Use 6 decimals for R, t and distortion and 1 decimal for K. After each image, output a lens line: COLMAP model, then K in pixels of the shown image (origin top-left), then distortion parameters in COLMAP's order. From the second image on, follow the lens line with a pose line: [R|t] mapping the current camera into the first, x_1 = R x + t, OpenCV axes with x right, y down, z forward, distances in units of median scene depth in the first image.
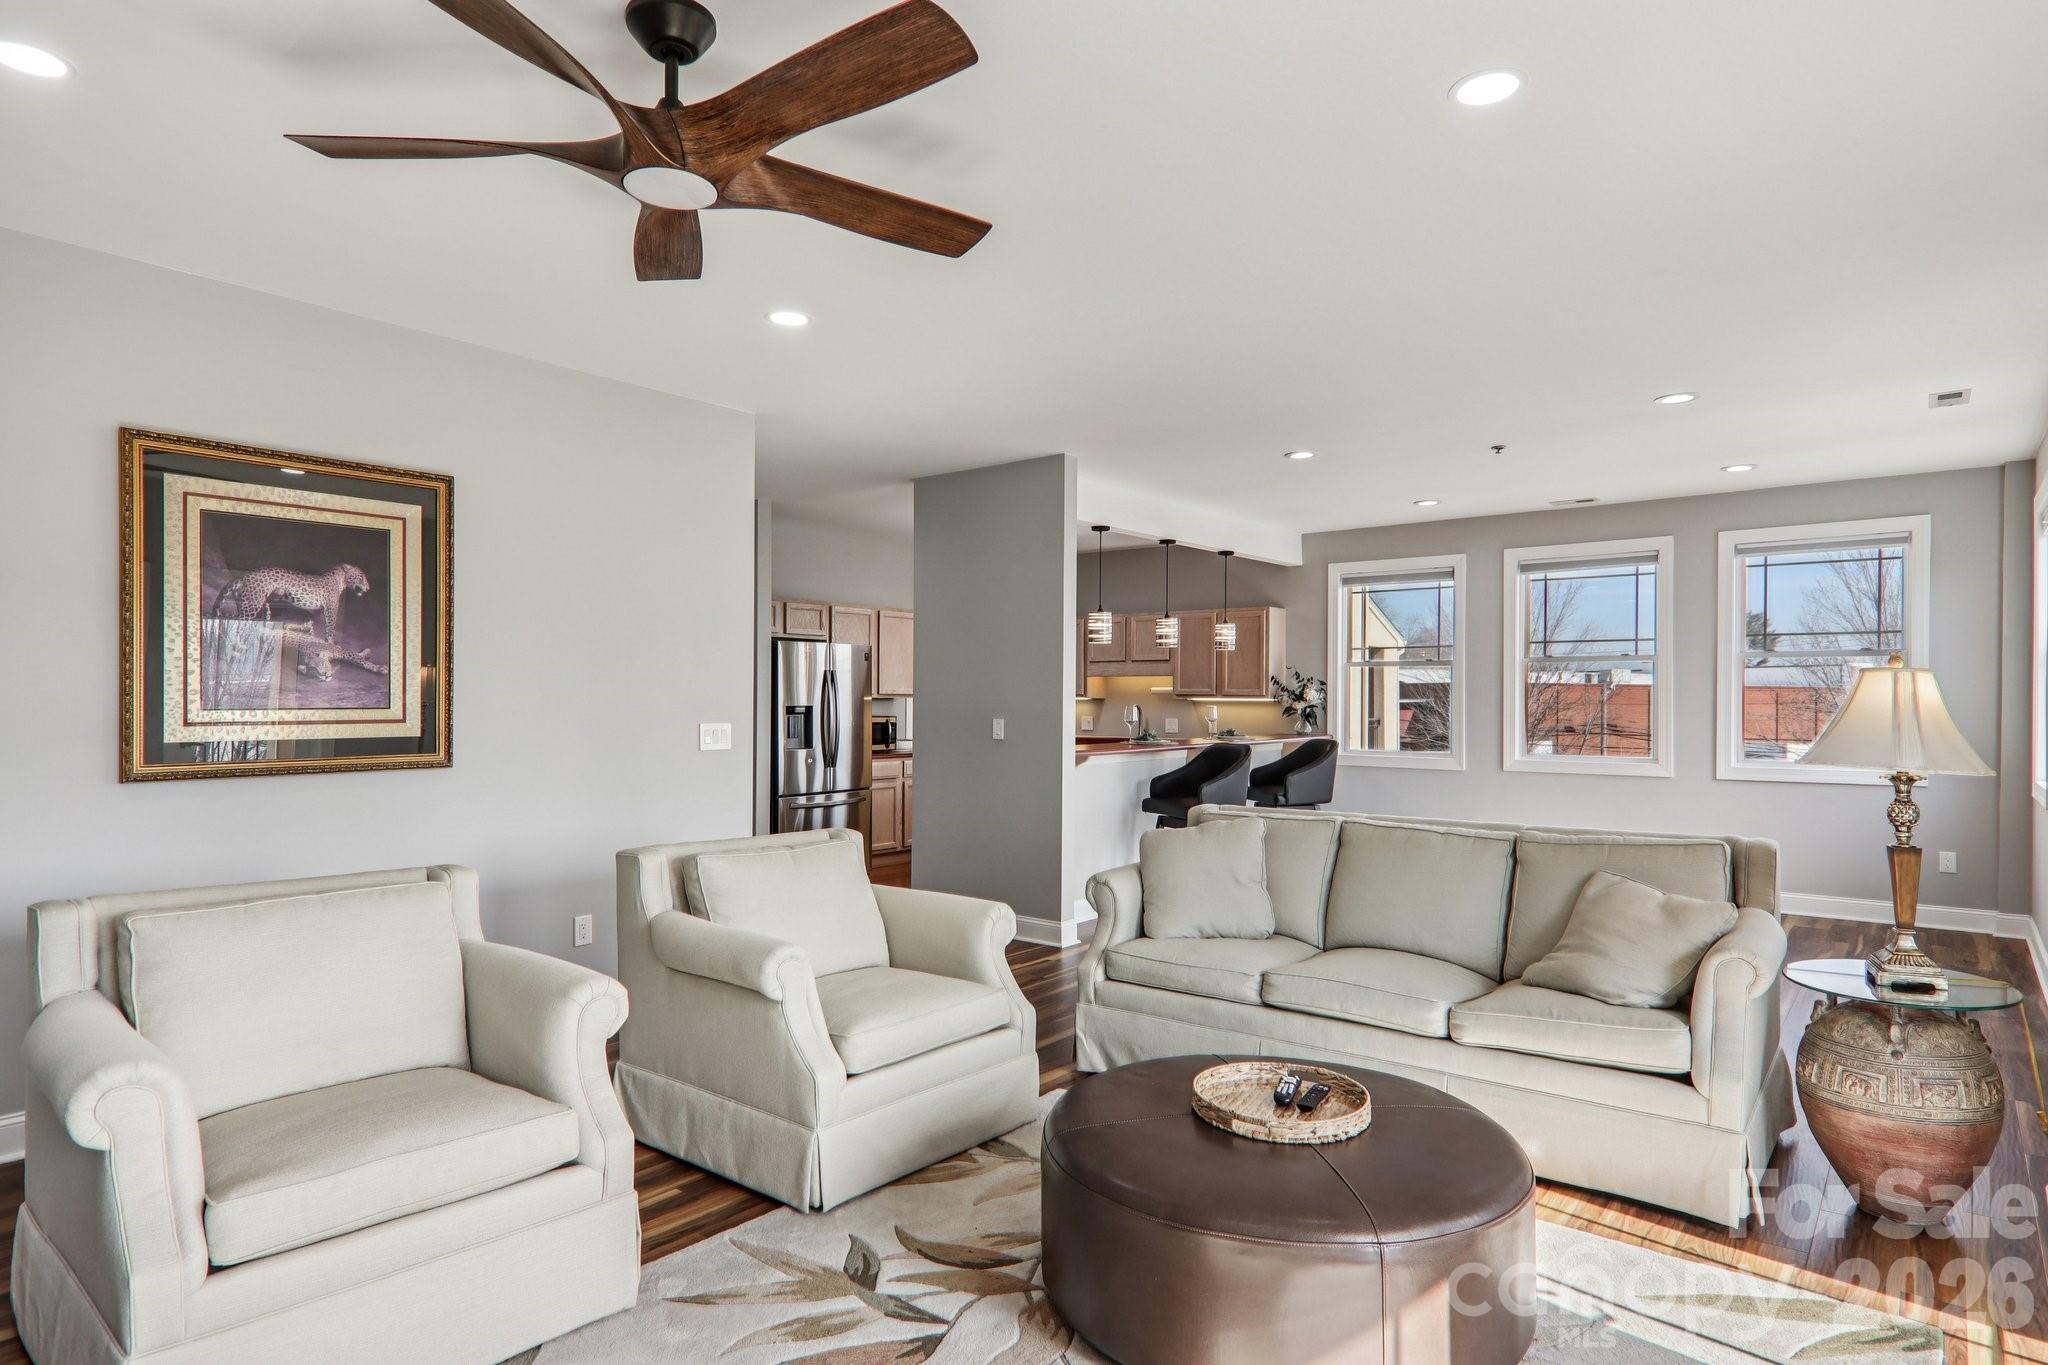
lens RADIAL K [[1142.0, 0, 1020.9], [0, 1142.0, 709.0], [0, 0, 1]] dist [0.023719, -0.017248]
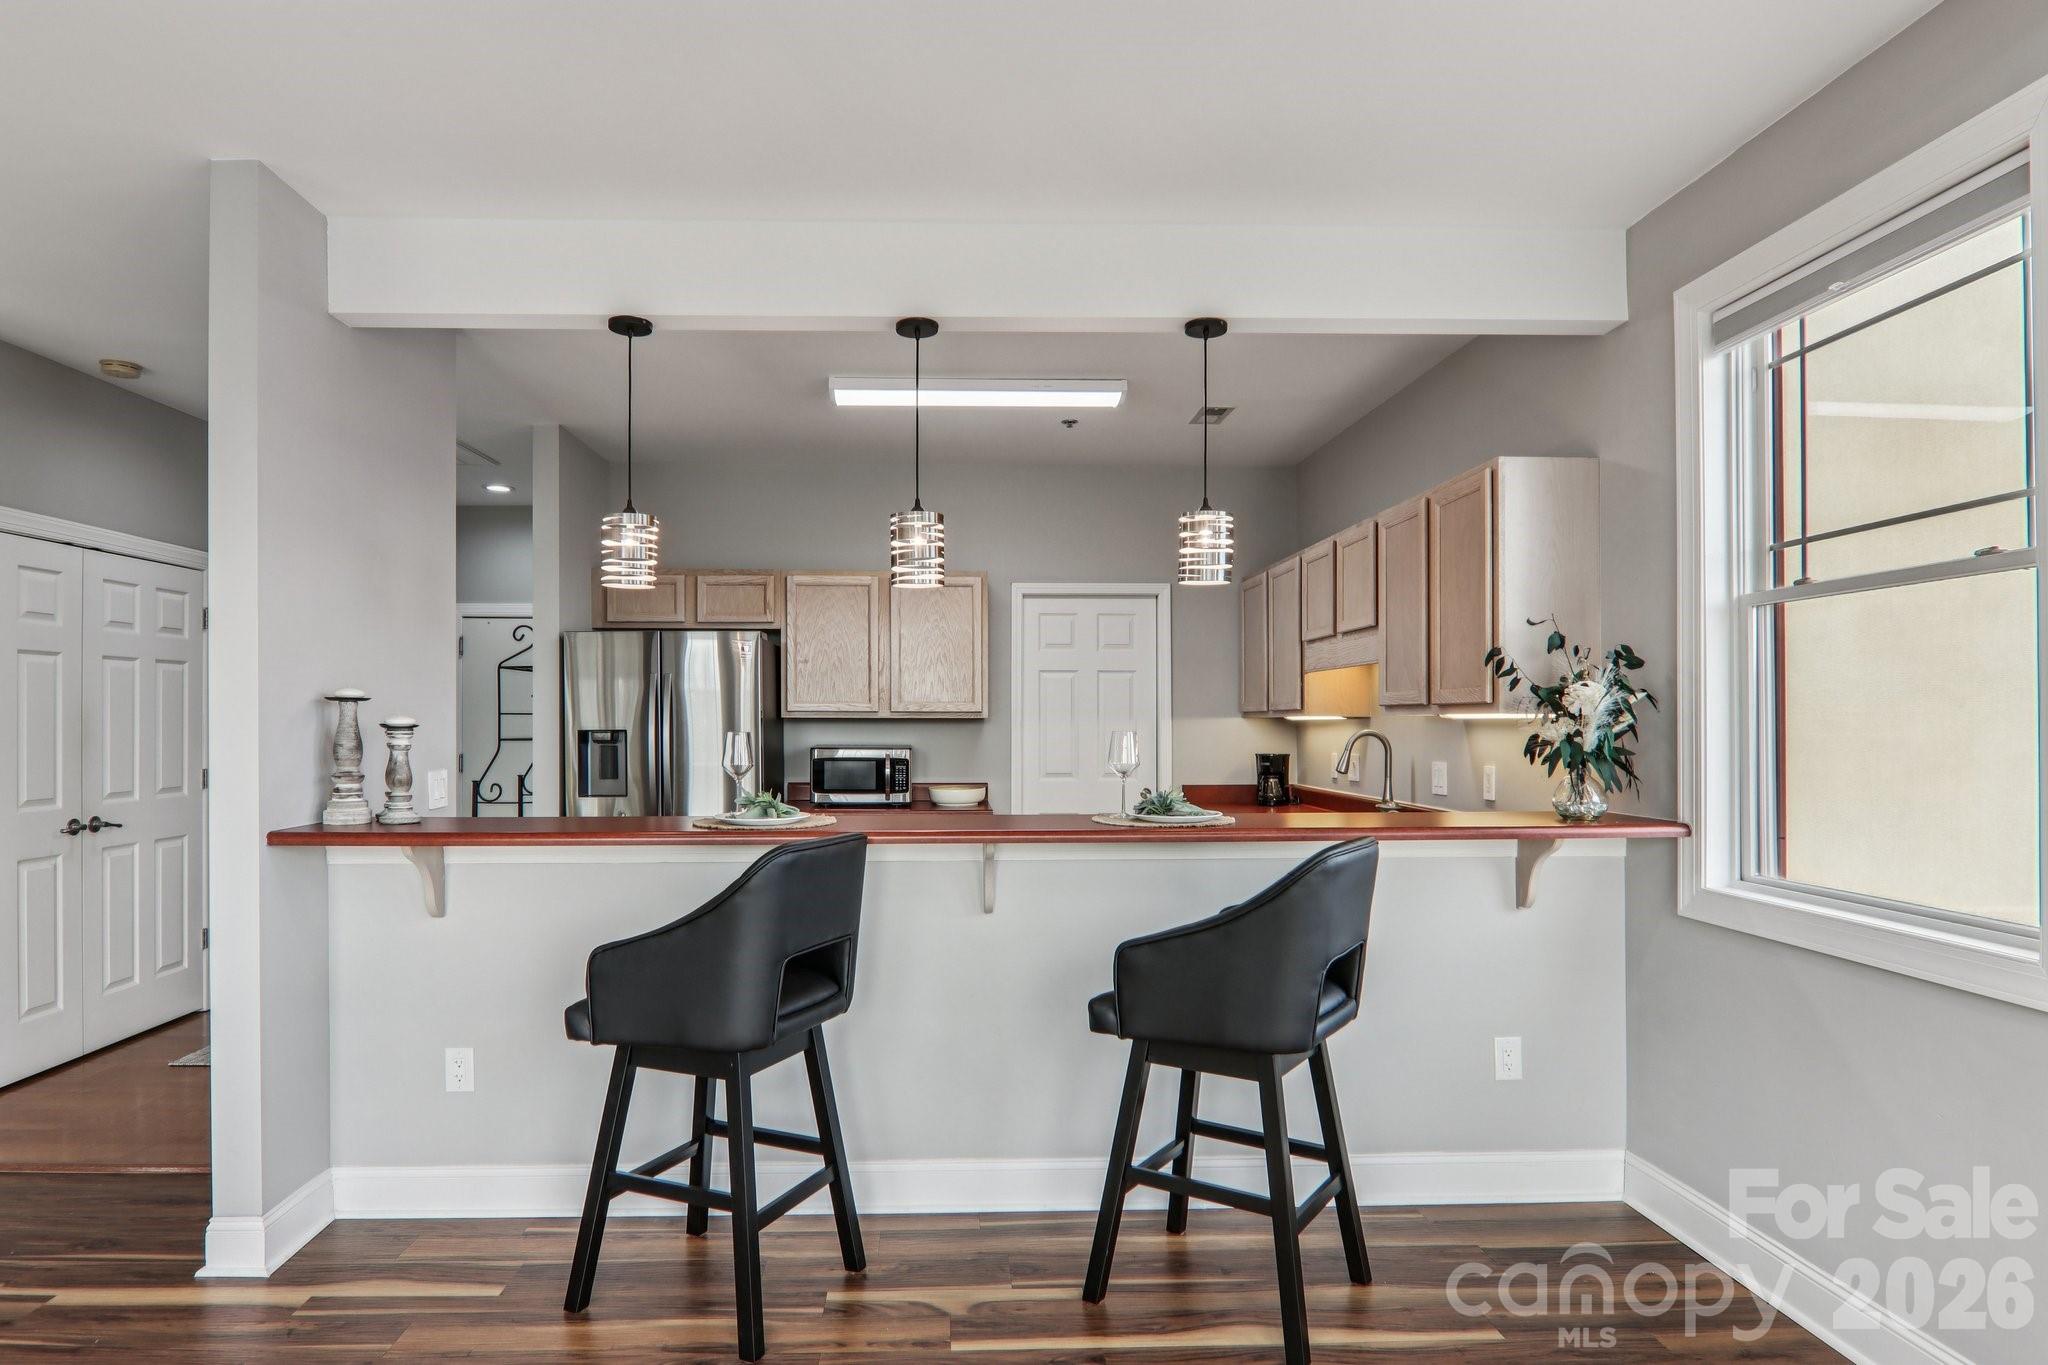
lens RADIAL K [[1142.0, 0, 975.7], [0, 1142.0, 720.6], [0, 0, 1]] dist [0.023719, -0.017248]
pose [[0.644057, -0.004674, -0.764963, 0.419734], [-0.004714, 0.999938, -0.010079, -0.002184], [0.764963, 0.010097, 0.643995, 0.694531]]
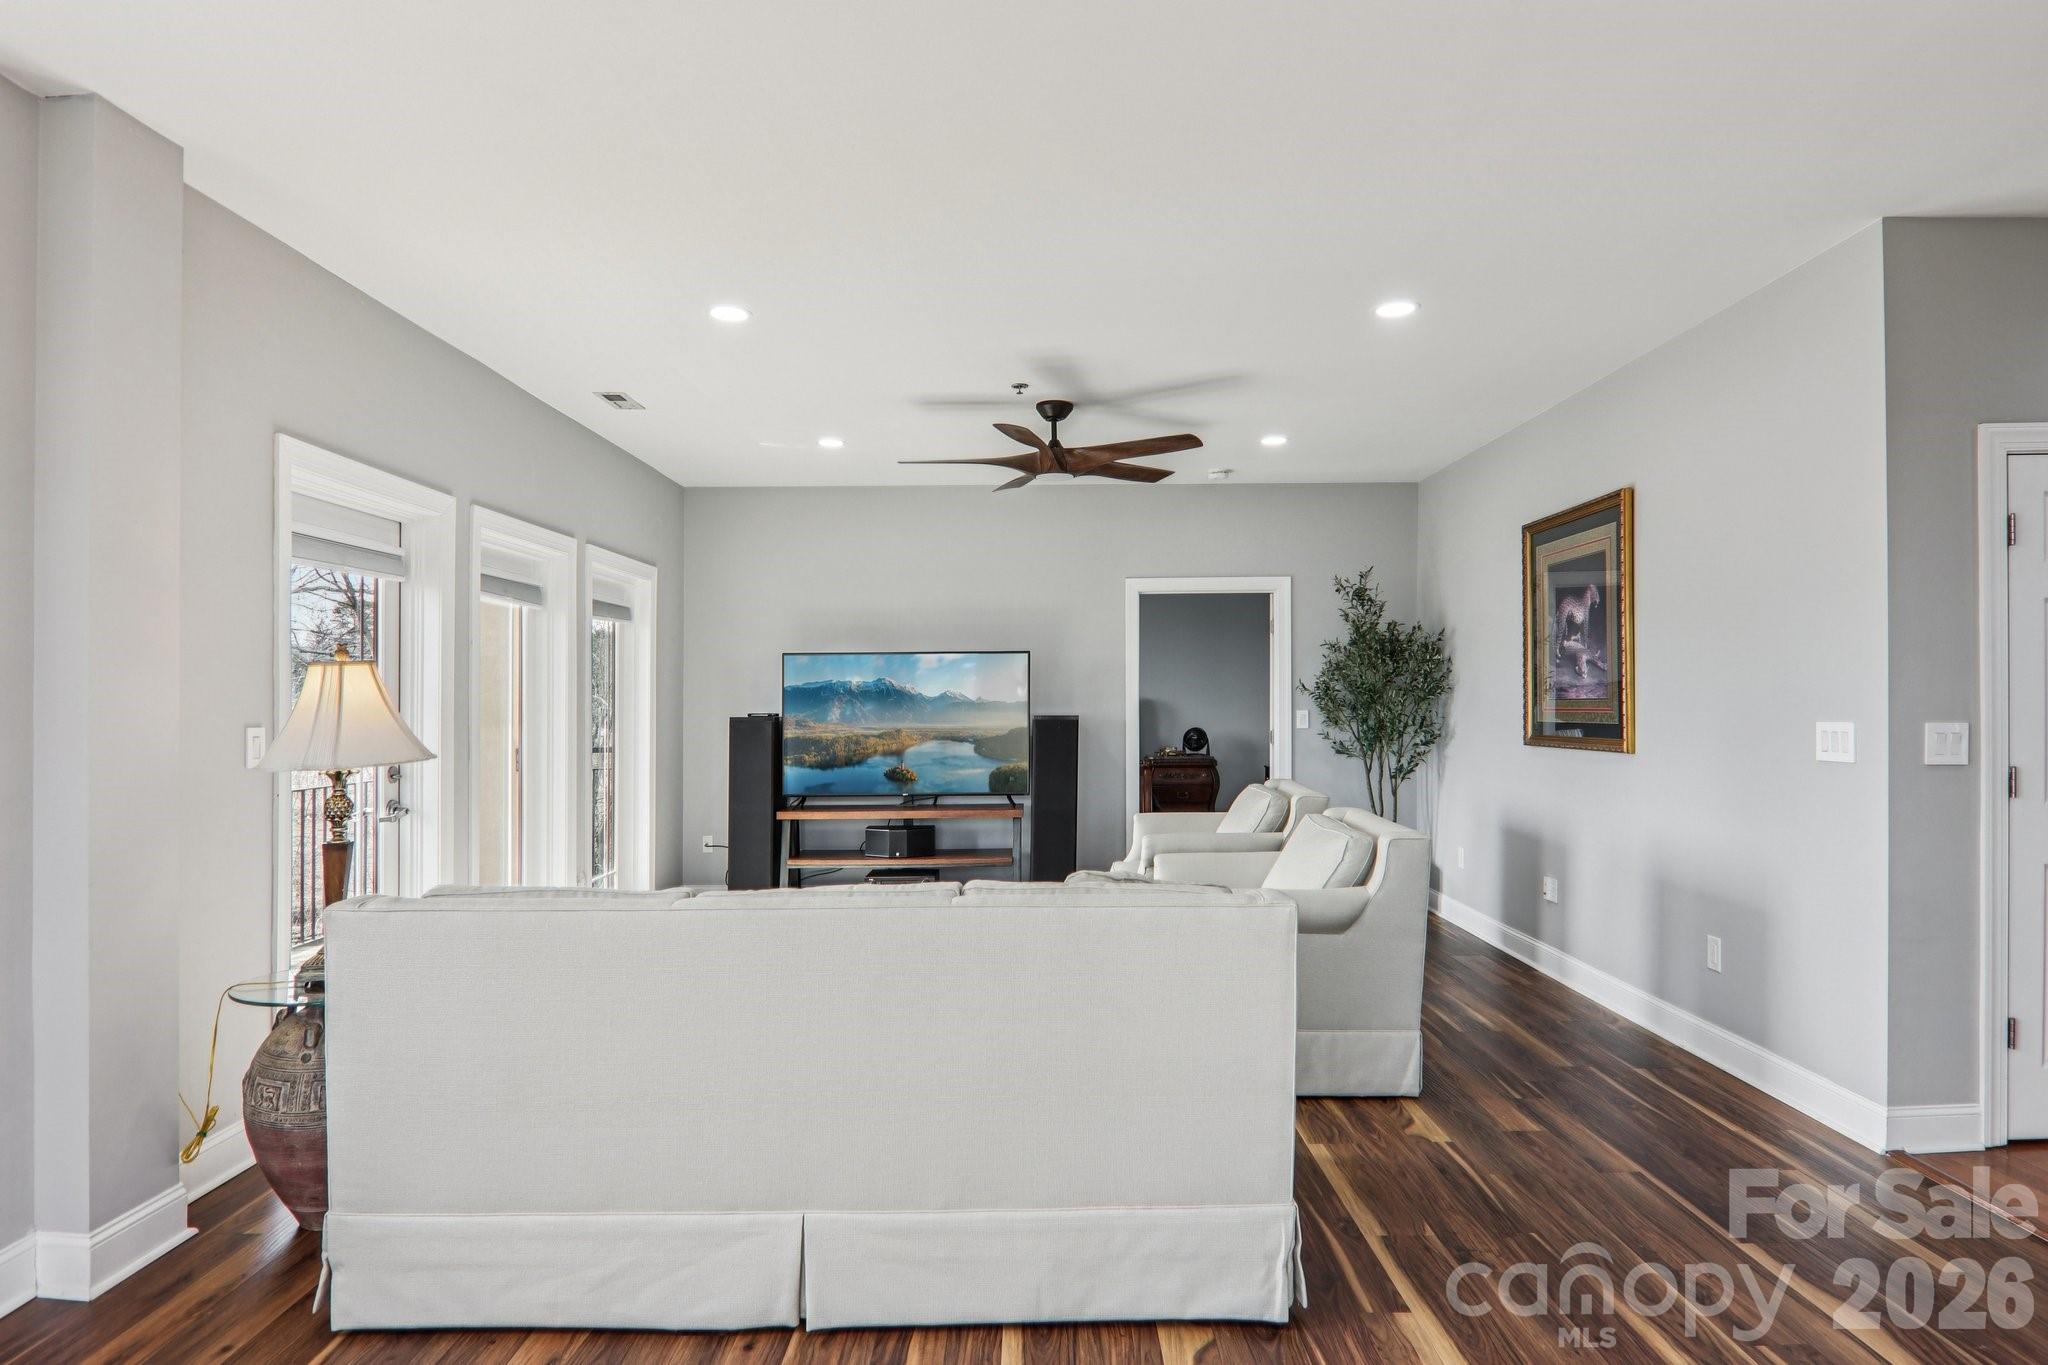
lens RADIAL K [[1142.0, 0, 1018.2], [0, 1142.0, 707.5], [0, 0, 1]] dist [0.023719, -0.017248]
pose [[-0.787716, 0.006725, -0.616002, 0.325295], [0.001665, 0.999960, 0.008787, -0.001444], [0.616037, 0.005896, -0.787695, 0.762927]]
